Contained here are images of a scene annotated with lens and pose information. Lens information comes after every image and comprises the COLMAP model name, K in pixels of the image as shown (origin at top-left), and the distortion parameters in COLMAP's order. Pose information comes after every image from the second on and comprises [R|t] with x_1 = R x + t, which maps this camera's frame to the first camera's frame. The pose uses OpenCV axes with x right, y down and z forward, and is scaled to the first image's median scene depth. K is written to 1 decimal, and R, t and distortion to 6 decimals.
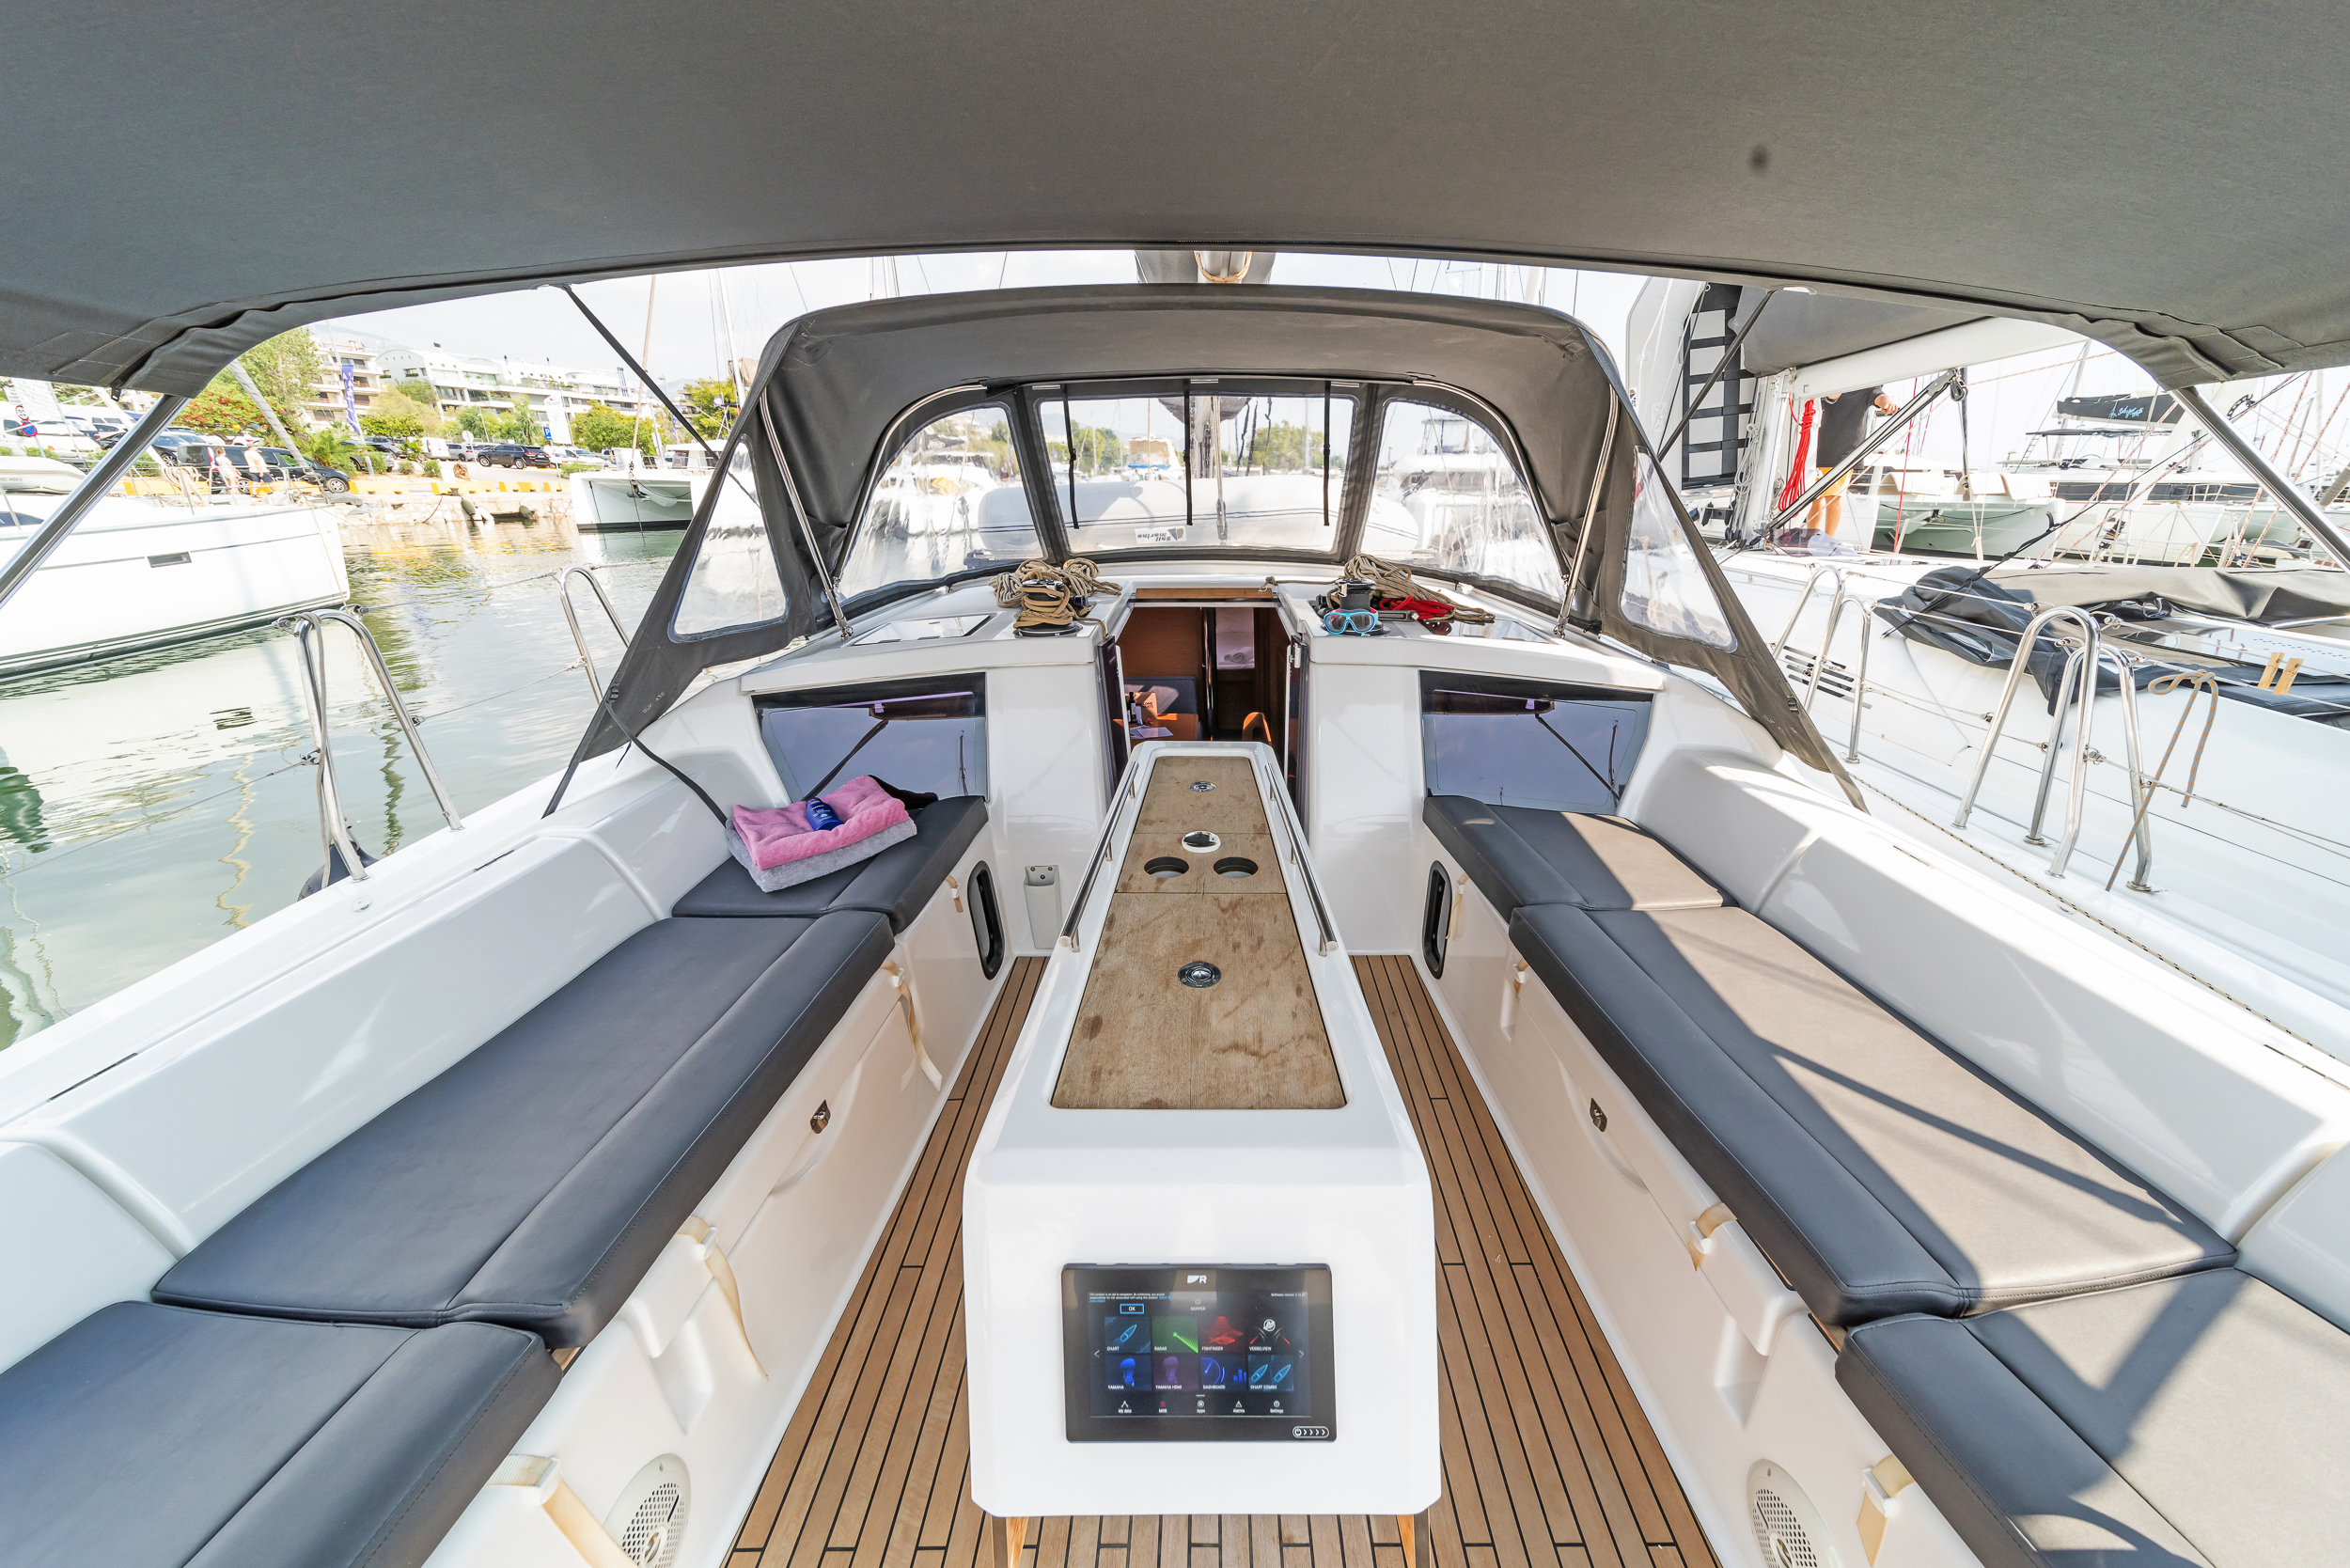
lens RADIAL K [[810.1, 0, 1175.0], [0, 810.1, 784.0], [0, 0, 1]] dist [-0.009546, -0.000080]
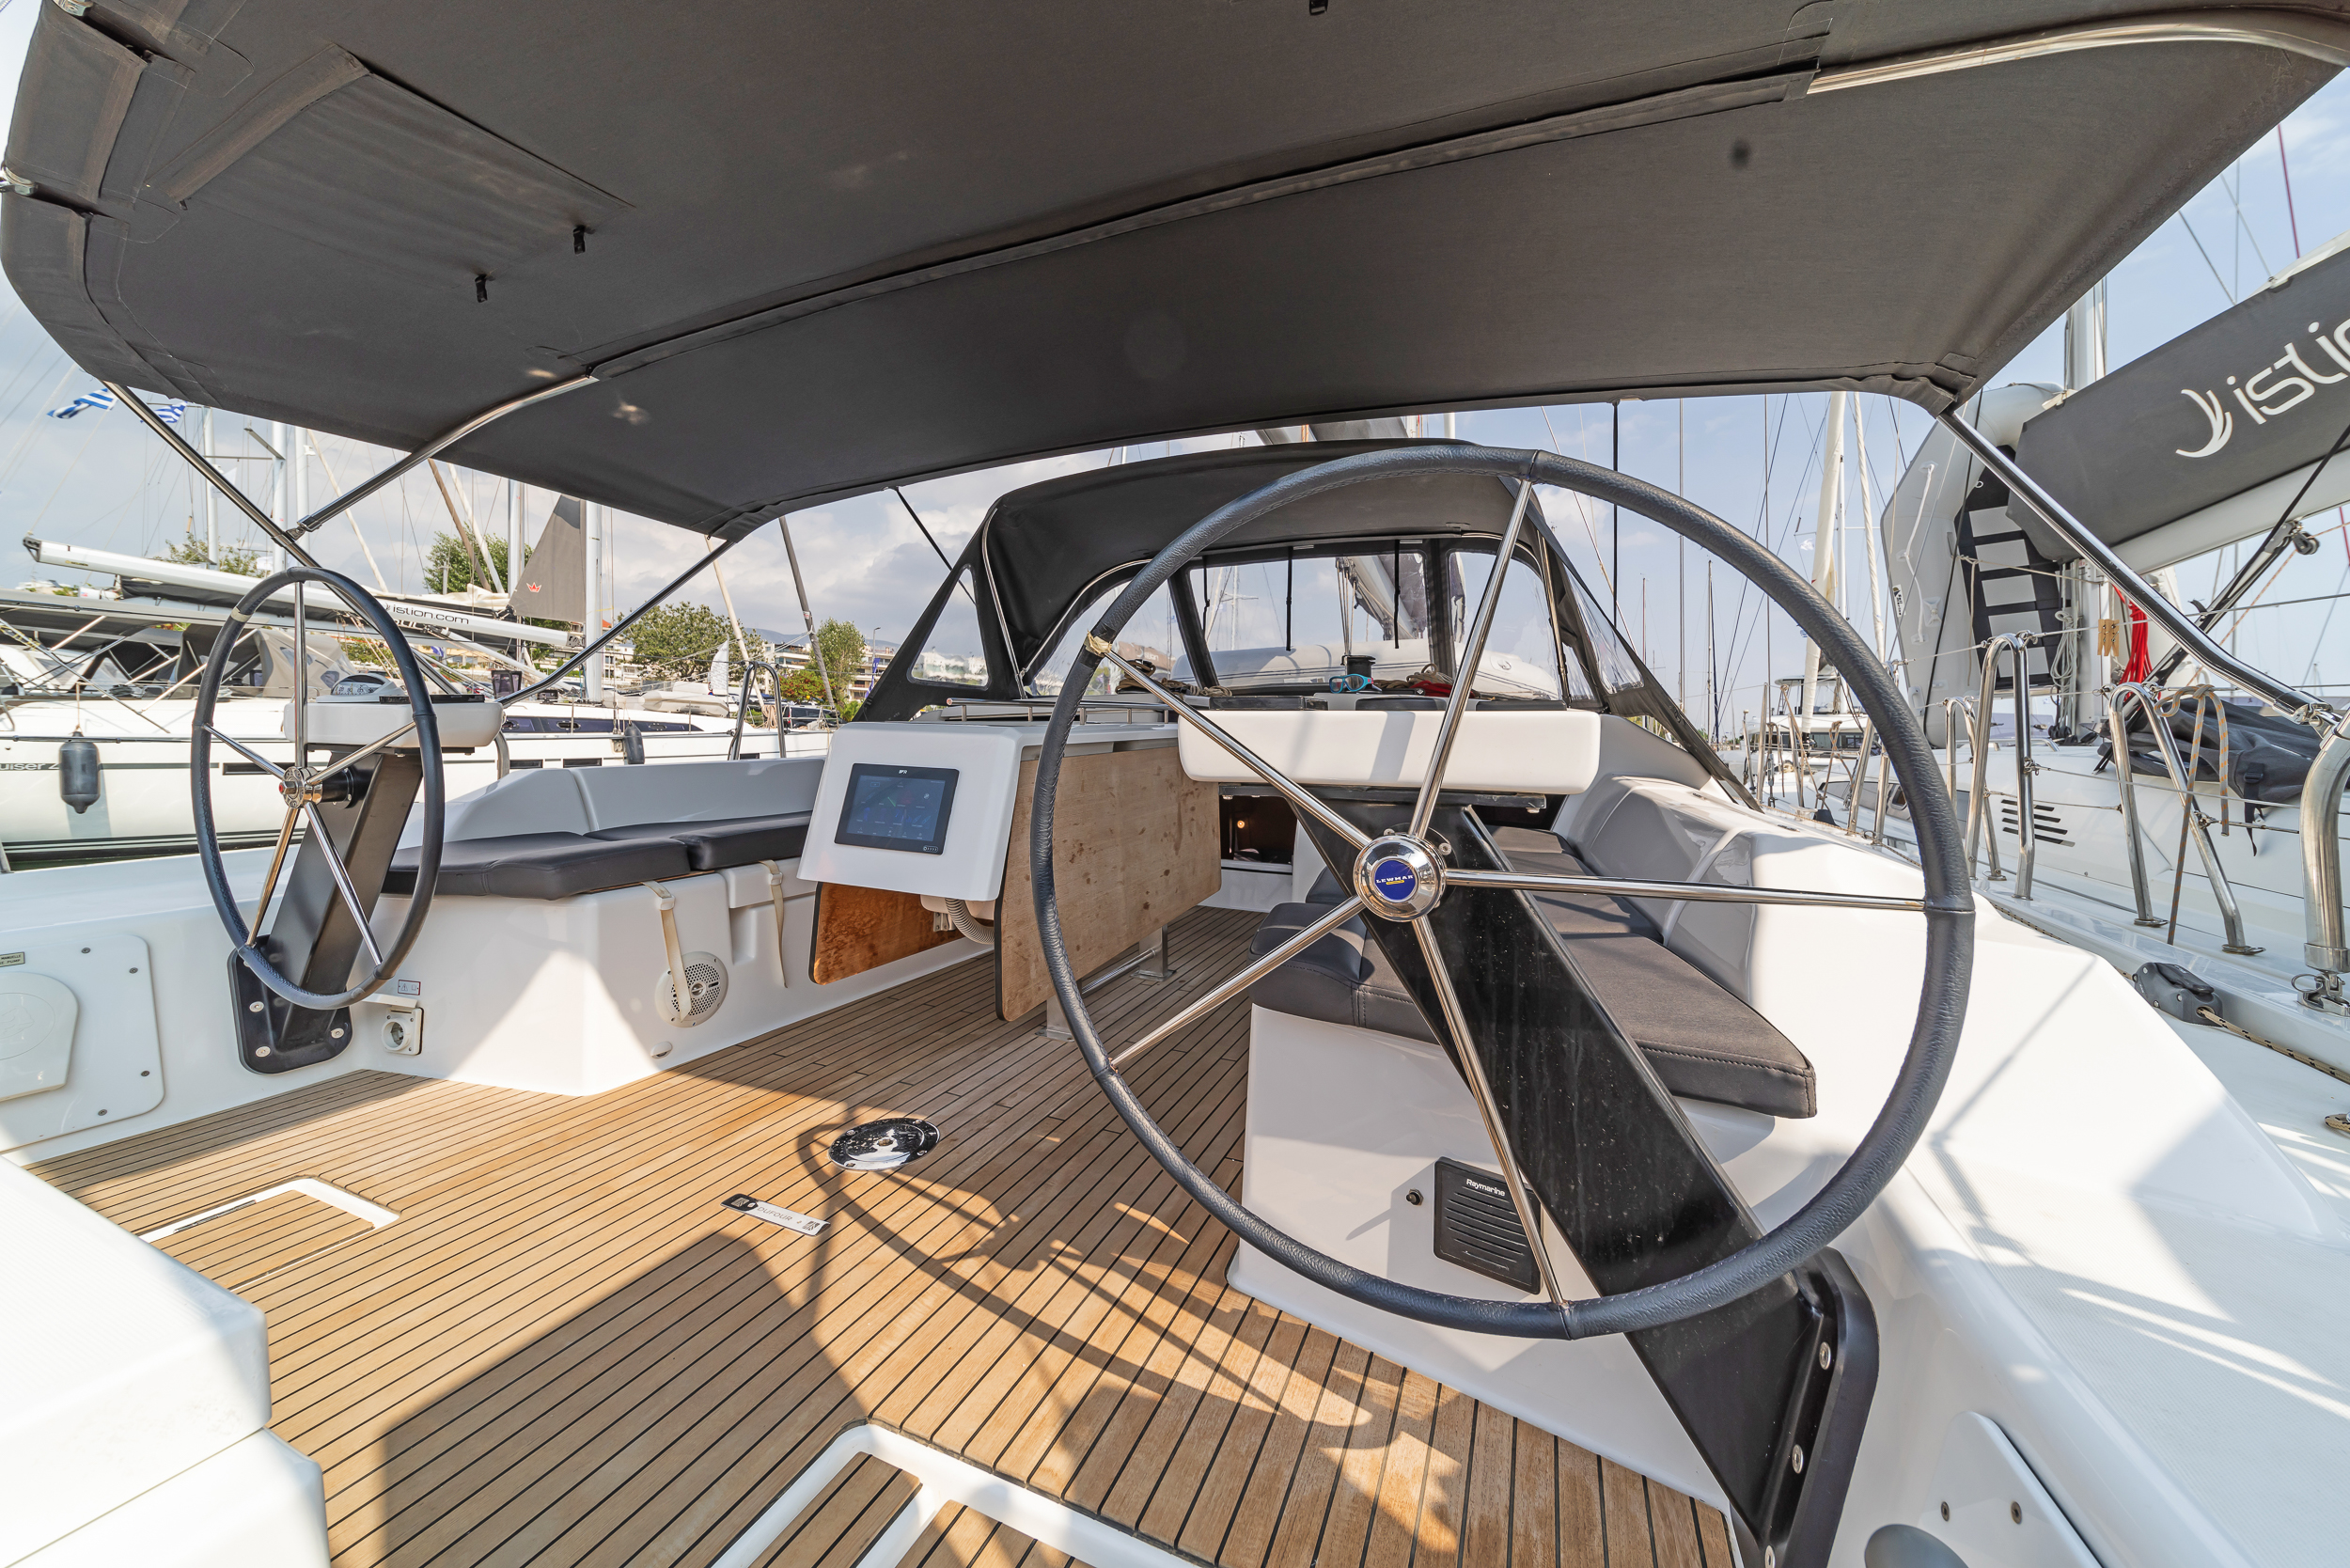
lens RADIAL K [[833.1, 0, 1175.0], [0, 833.1, 784.0], [0, 0, 1]] dist [-0.001331, -0.000219]
pose [[0.917217, 0.041764, -0.396193, 0.591275], [-0.166063, 0.944053, -0.284932, 0.444716], [0.362128, 0.327138, 0.872837, -0.239305]]
